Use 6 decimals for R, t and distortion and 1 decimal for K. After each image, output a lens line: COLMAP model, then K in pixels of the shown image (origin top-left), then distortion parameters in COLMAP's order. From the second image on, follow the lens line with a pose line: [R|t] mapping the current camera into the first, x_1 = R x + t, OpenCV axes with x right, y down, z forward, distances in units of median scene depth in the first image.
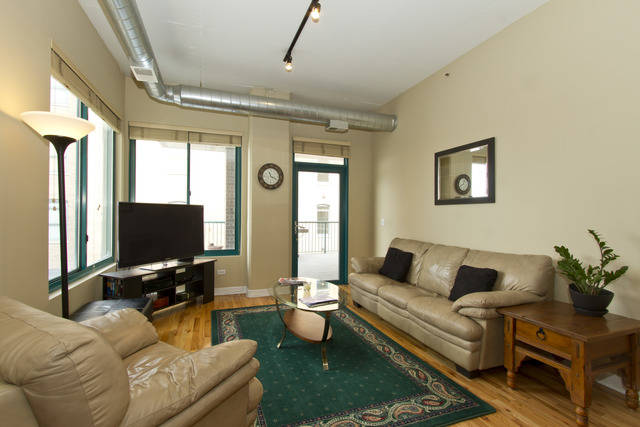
lens RADIAL K [[296.2, 0, 312.0], [0, 296.2, 212.8], [0, 0, 1]] dist [0.000442, -0.001483]
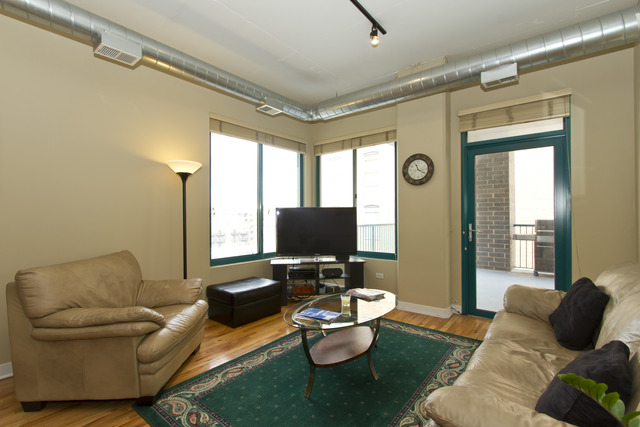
lens RADIAL K [[296.2, 0, 317.3], [0, 296.2, 216.0], [0, 0, 1]] dist [0.000442, -0.001483]
pose [[0.529249, -0.008461, -0.848424, 0.421061], [0.017193, 0.999852, 0.000753, 0.002323], [0.848292, -0.014985, 0.529316, 0.321705]]
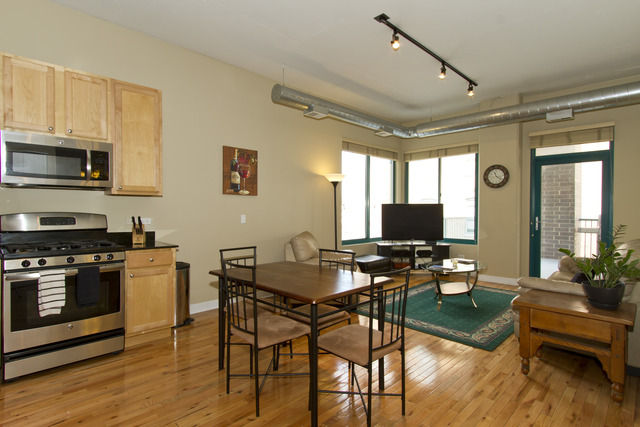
lens RADIAL K [[332.9, 0, 312.2], [0, 332.9, 217.2], [0, 0, 1]] dist [-0.004513, 0.001326]
pose [[0.426213, 0.012577, -0.904535, 0.717317], [0.012951, 0.999716, 0.020003, -0.001817], [0.904530, -0.020240, 0.425929, -0.177248]]
